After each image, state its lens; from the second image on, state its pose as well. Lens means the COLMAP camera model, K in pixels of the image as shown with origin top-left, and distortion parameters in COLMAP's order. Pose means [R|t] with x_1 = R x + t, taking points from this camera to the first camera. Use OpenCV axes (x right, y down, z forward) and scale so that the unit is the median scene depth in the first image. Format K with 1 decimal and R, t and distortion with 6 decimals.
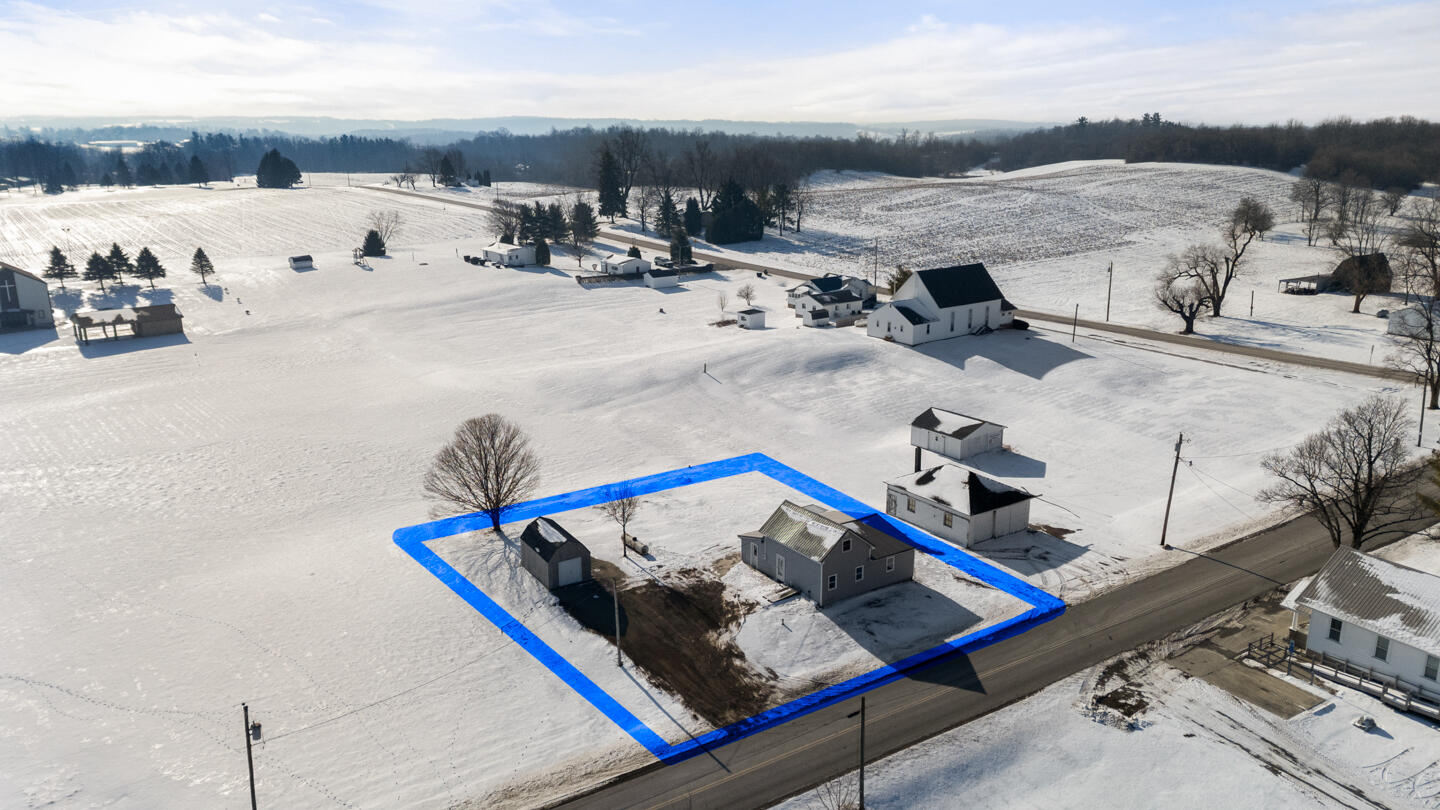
lens RADIAL K [[1052.6, 0, 722.9], [0, 1052.6, 400.2], [0, 0, 1]] dist [0.087498, -0.081491]
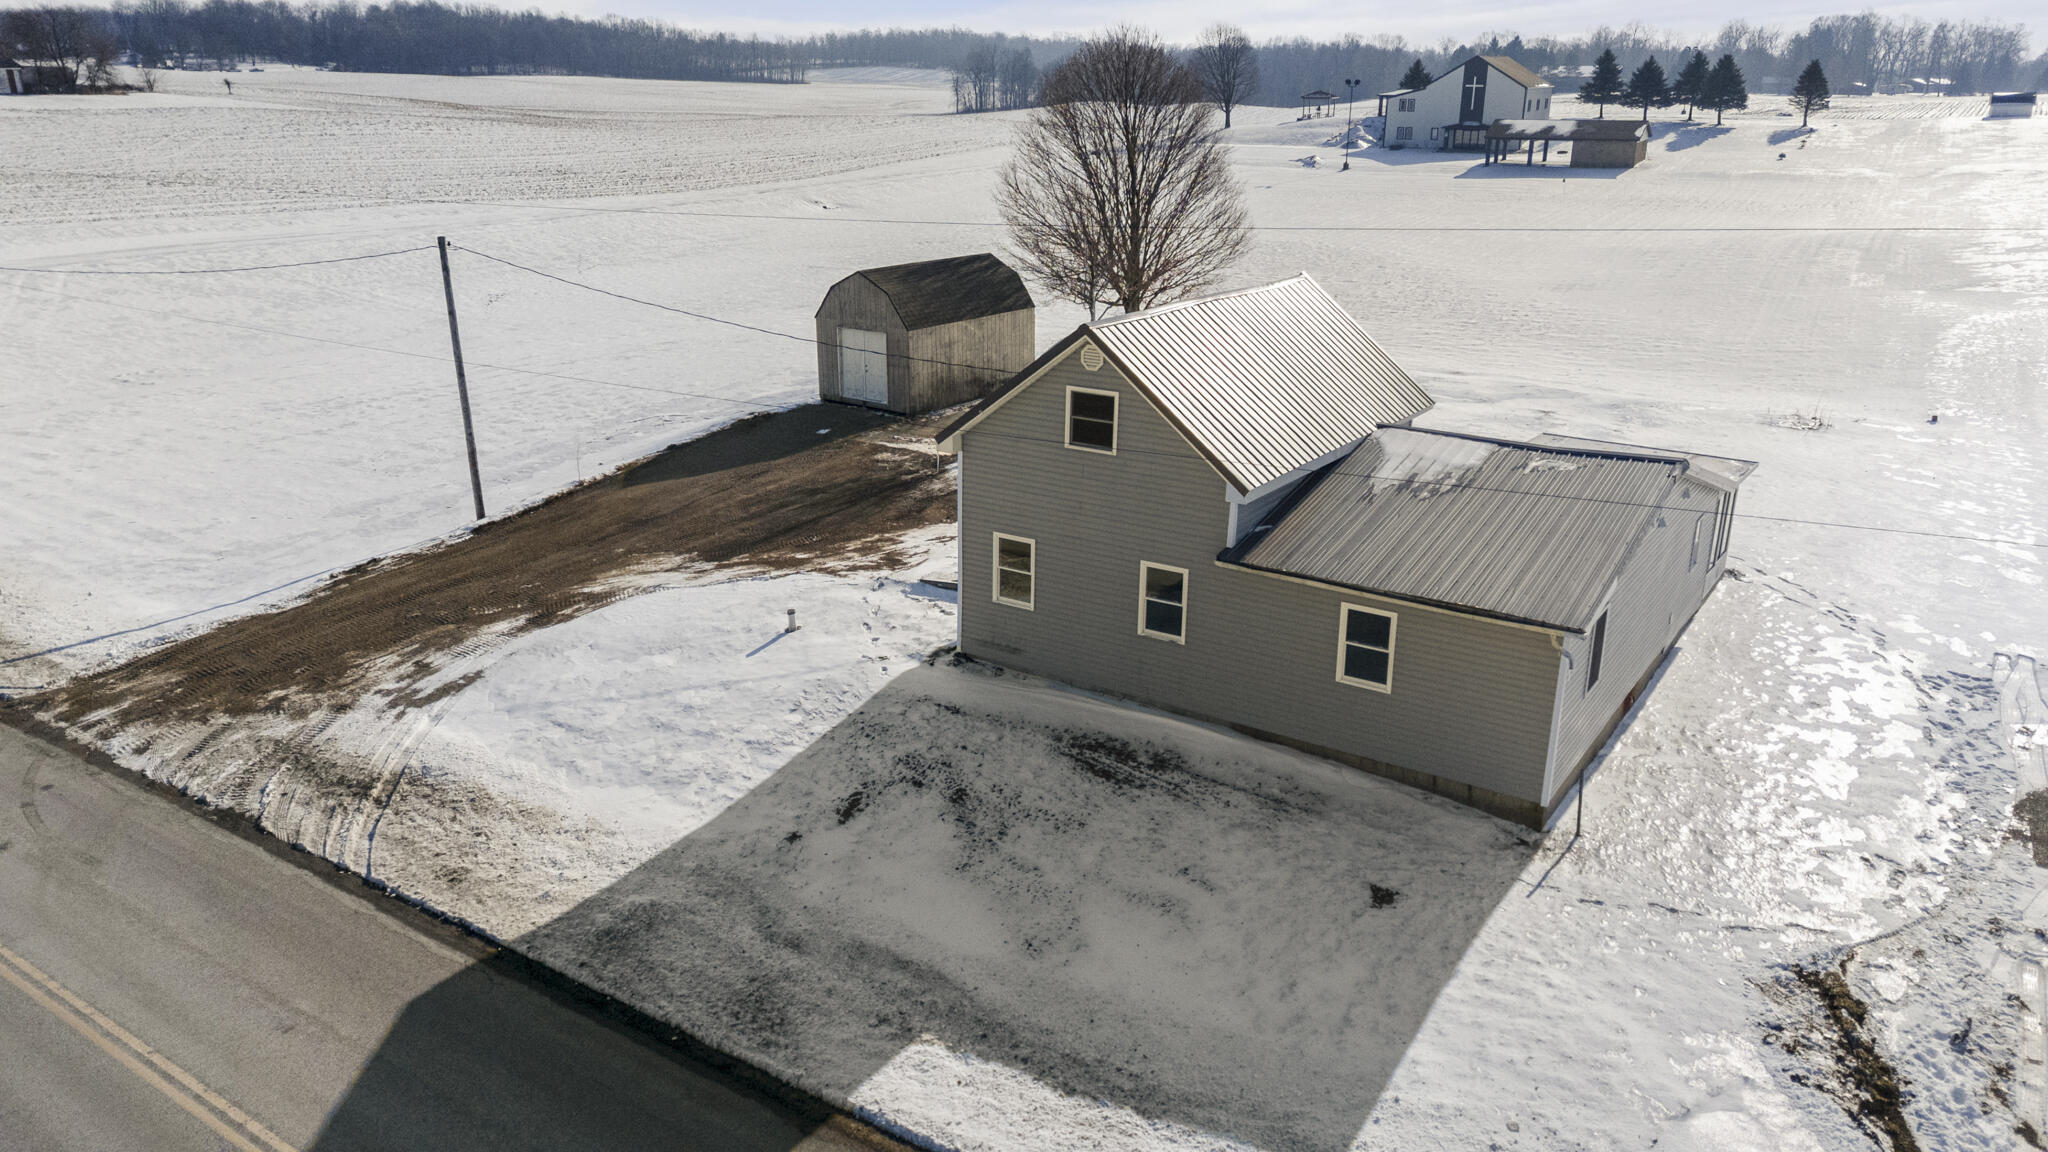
lens RADIAL K [[1497.1, 0, 1028.1], [0, 1497.1, 569.2], [0, 0, 1]] dist [0.087498, -0.081491]
pose [[0.374660, 0.298651, -0.877746, 0.349723], [-0.249299, 0.944286, 0.214879, 0.101389], [0.893017, 0.138314, 0.428240, 0.828691]]
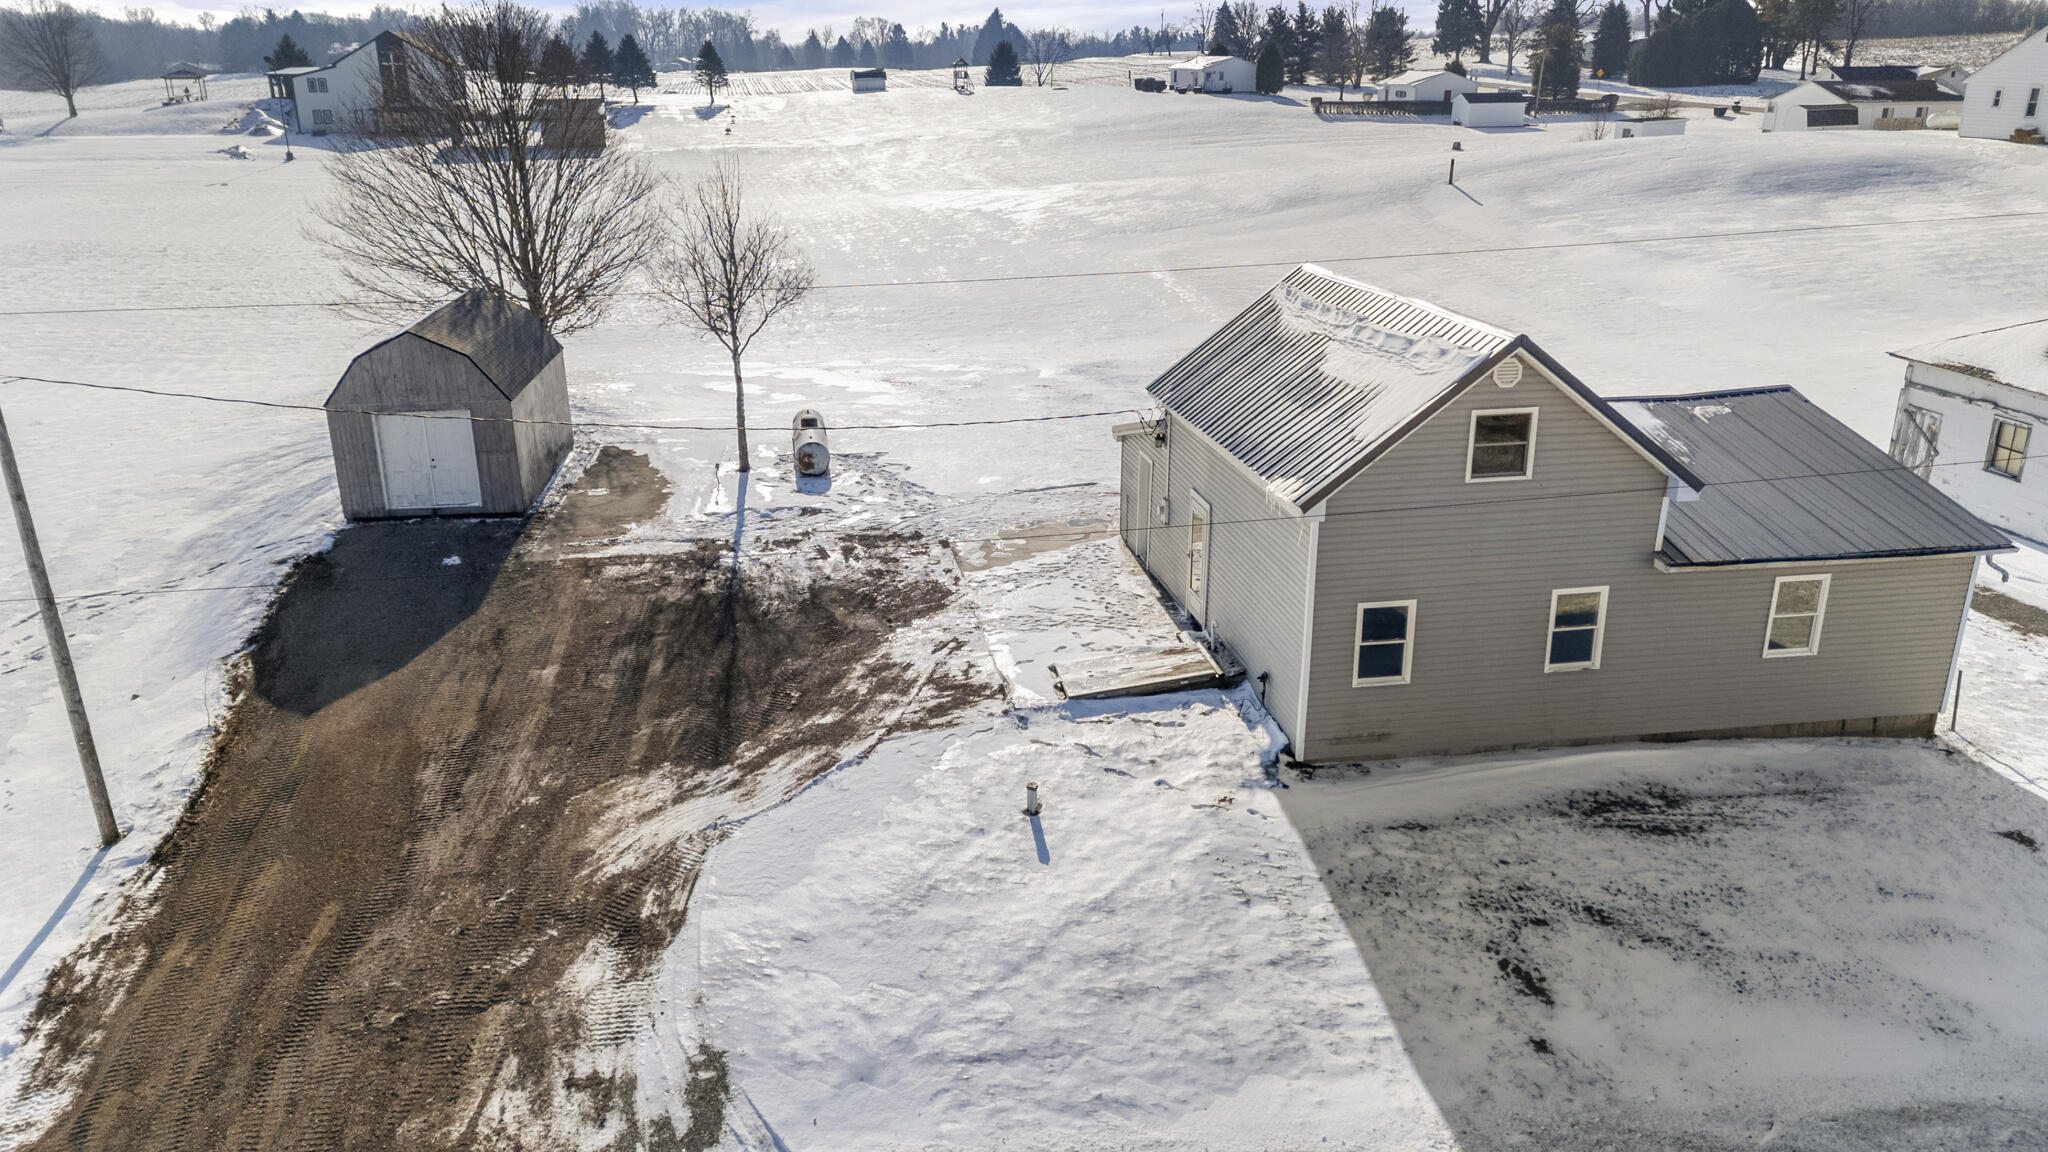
lens RADIAL K [[1497.1, 0, 1028.1], [0, 1497.1, 569.2], [0, 0, 1]] dist [0.087498, -0.081491]
pose [[0.908072, 0.137138, -0.395726, 0.139999], [-0.108767, 0.989671, 0.093383, 0.135833], [0.404445, -0.041756, 0.913609, 0.708417]]
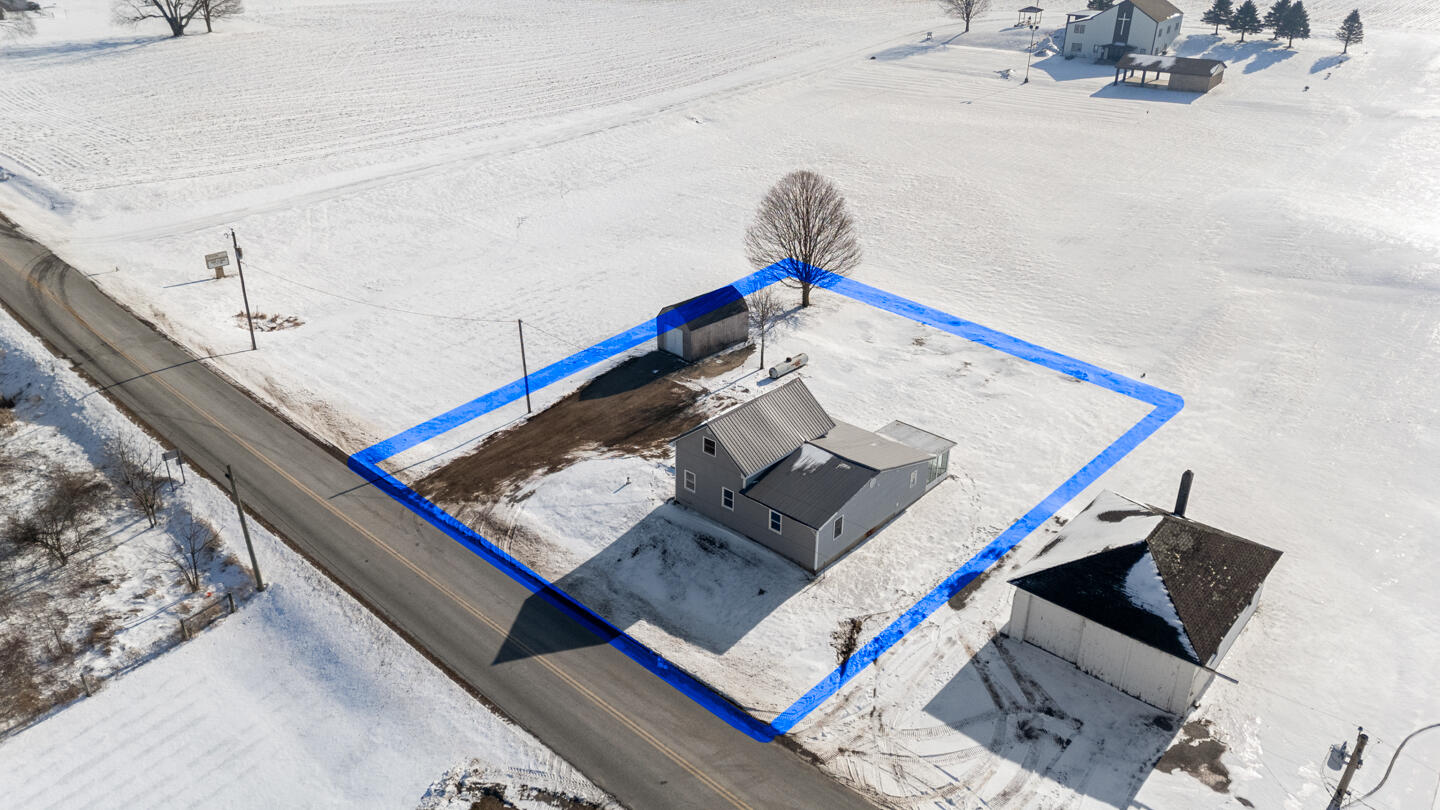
lens RADIAL K [[1056.7, 0, 724.8], [0, 1056.7, 389.0], [0, 0, 1]] dist [0.101516, -0.102069]
pose [[0.245643, 0.428089, -0.869712, 0.668301], [-0.262269, 0.893090, 0.365521, -0.142934], [0.933207, 0.138311, 0.331656, 0.736199]]
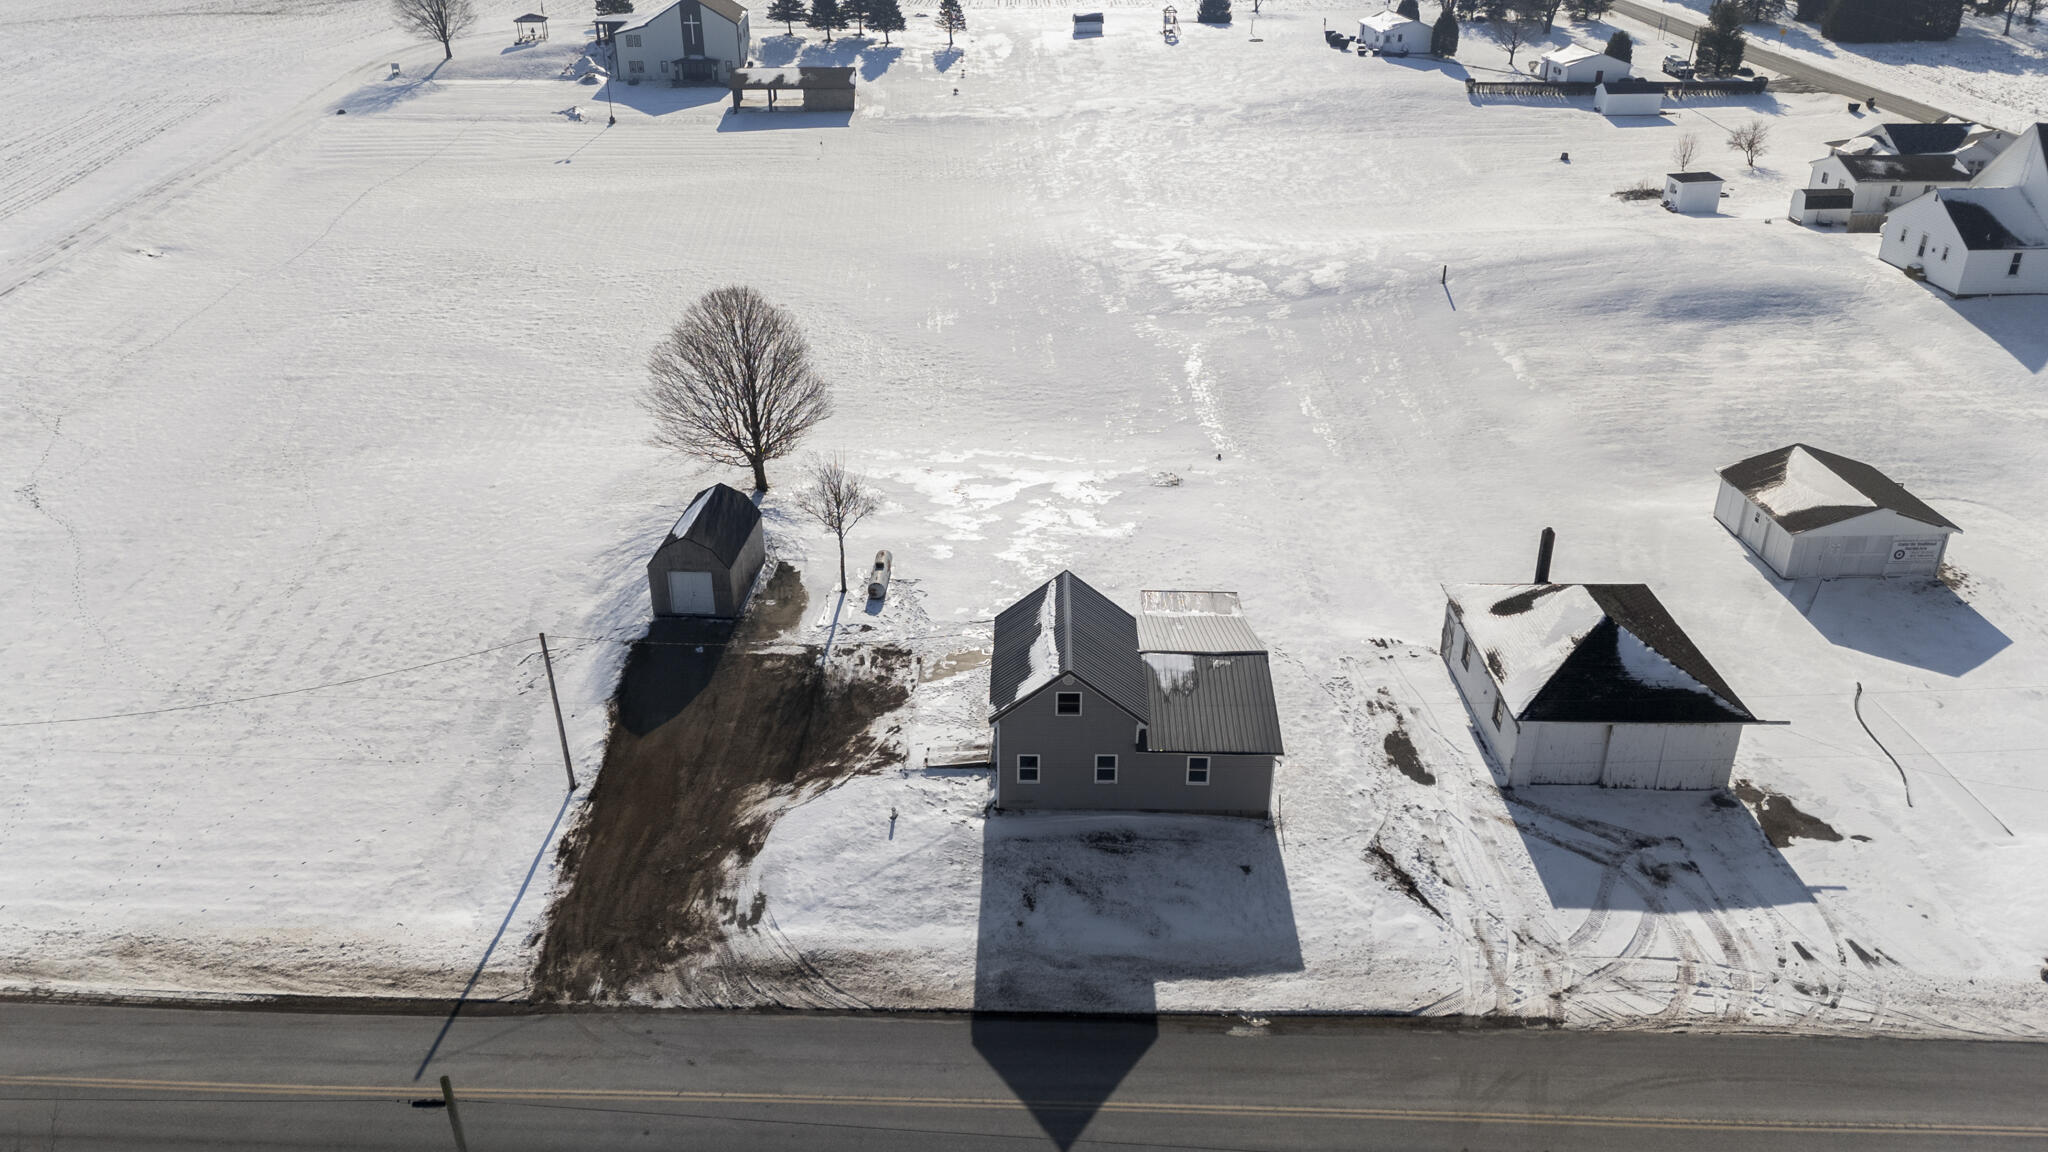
lens RADIAL K [[1502.8, 0, 1030.9], [0, 1502.8, 553.3], [0, 0, 1]] dist [0.101516, -0.102069]
pose [[0.817496, 0.254462, -0.516672, 0.399982], [-0.153504, 0.960918, 0.230375, -0.066889], [0.555101, -0.109020, 0.824607, 0.442431]]
